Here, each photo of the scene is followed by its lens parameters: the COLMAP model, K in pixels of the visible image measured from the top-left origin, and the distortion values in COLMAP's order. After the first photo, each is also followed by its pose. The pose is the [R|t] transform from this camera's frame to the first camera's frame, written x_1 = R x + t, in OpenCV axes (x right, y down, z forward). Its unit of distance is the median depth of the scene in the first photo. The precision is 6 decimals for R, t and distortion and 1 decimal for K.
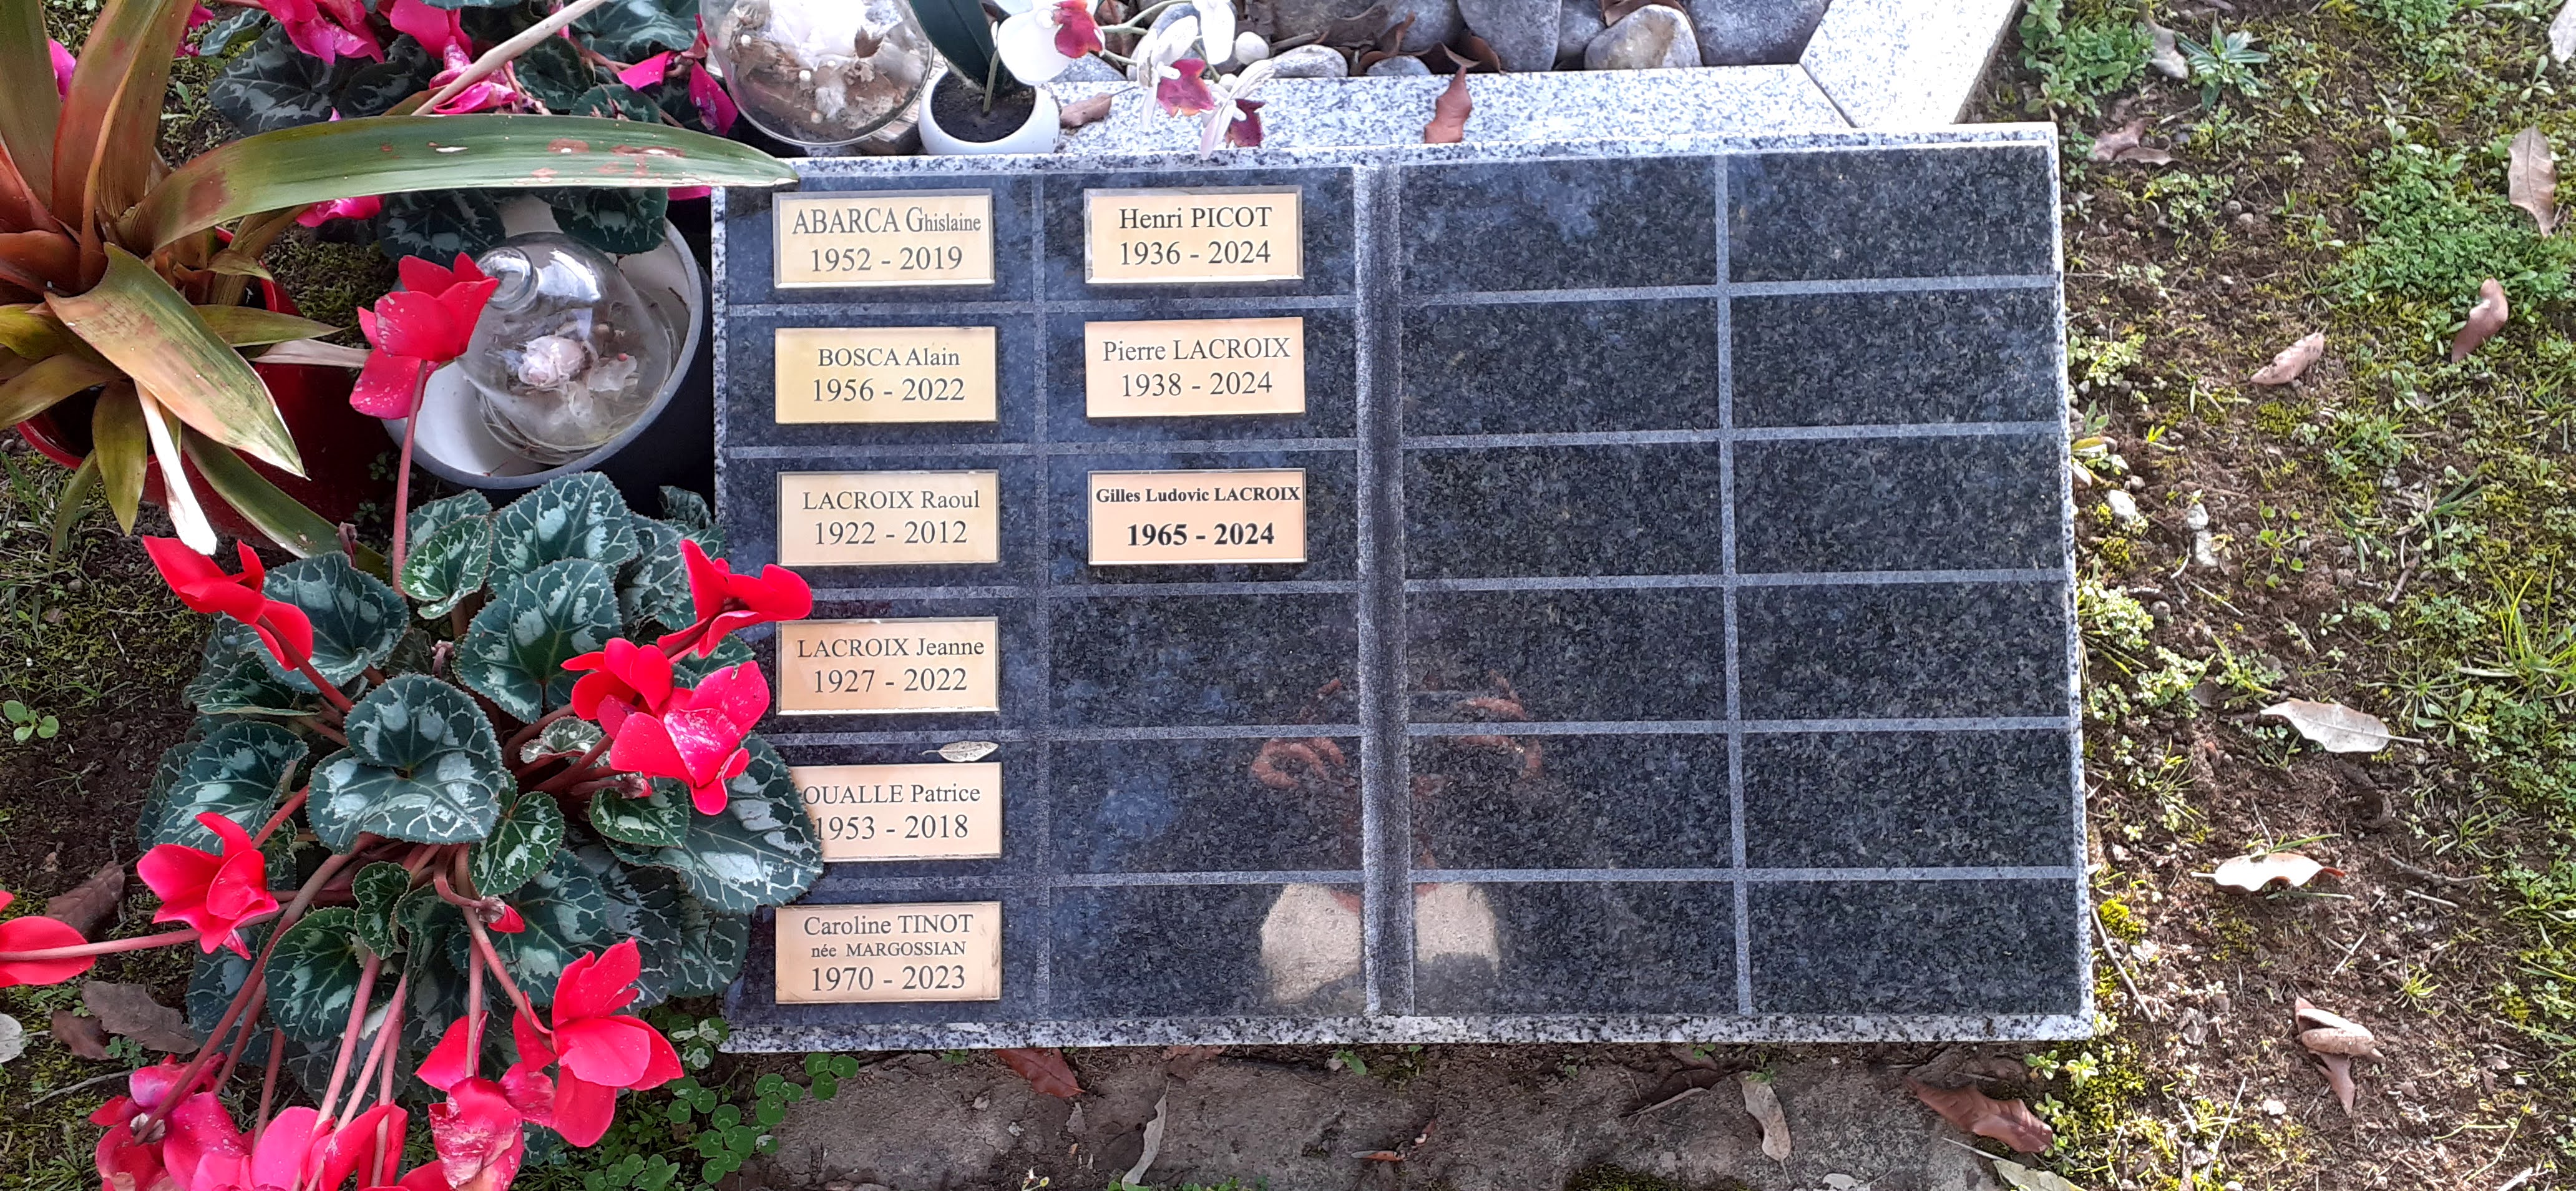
lens RADIAL K [[2089.0, 0, 1288.0], [0, 2089.0, 595.5], [0, 0, 1]] dist [0.000931, -0.007461]
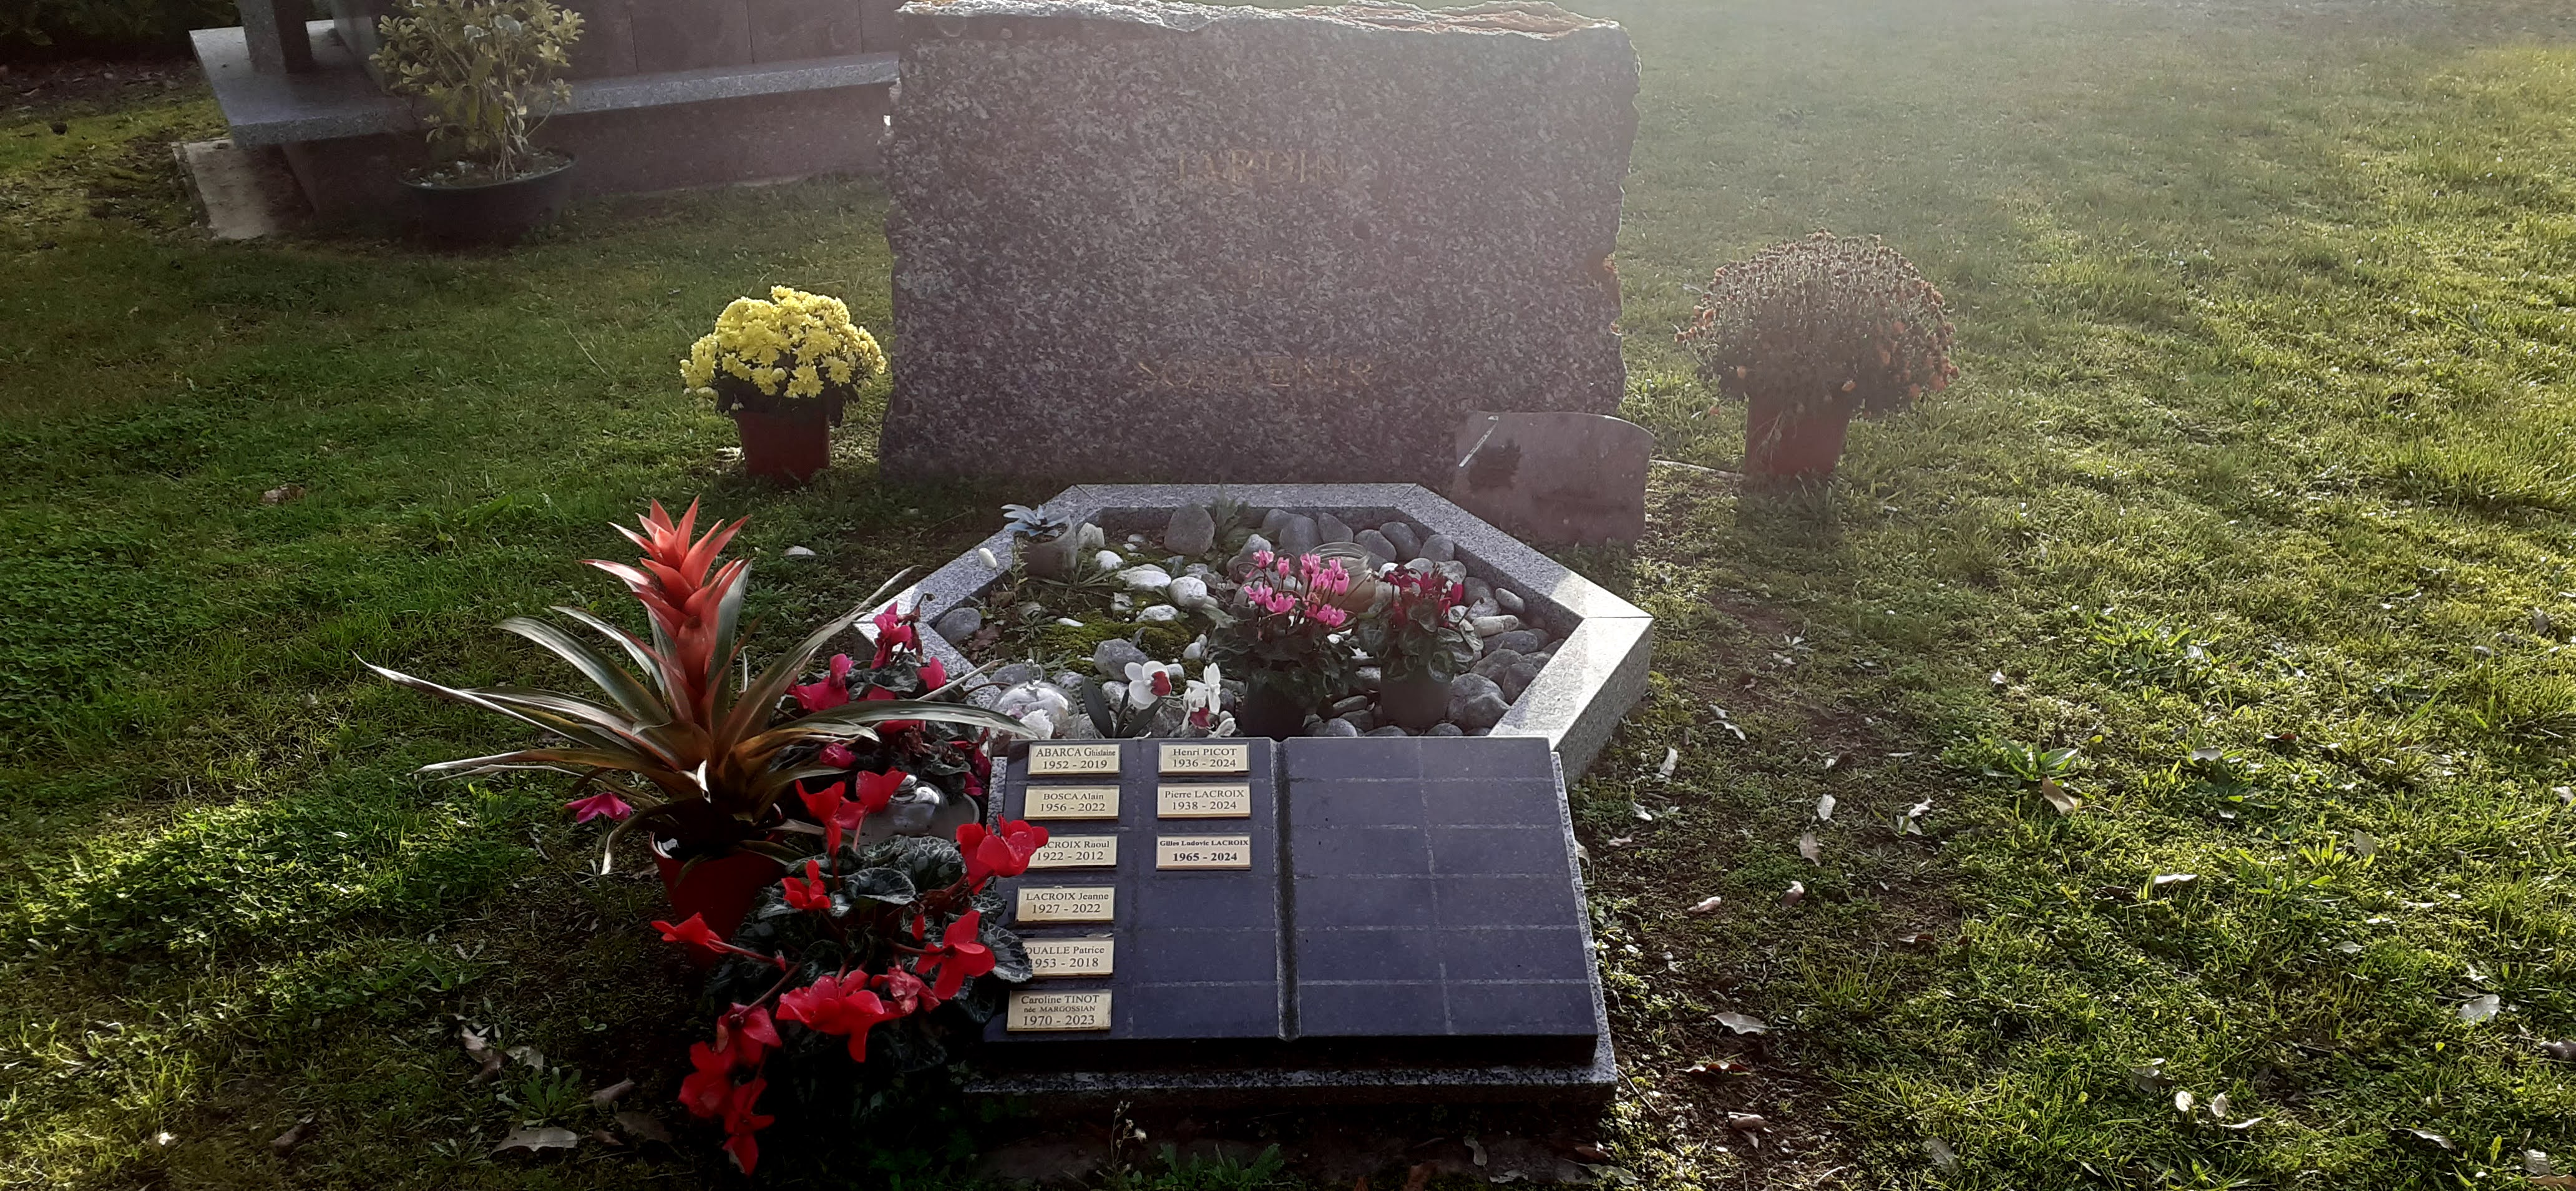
lens RADIAL K [[2089.0, 0, 1288.0], [0, 2089.0, 595.5], [0, 0, 1]] dist [0.000931, -0.007461]
pose [[0.997790, 0.033746, 0.057233, -0.092085], [0.013993, 0.735358, -0.677534, 1.325893], [-0.064951, 0.676838, 0.733261, -0.902963]]
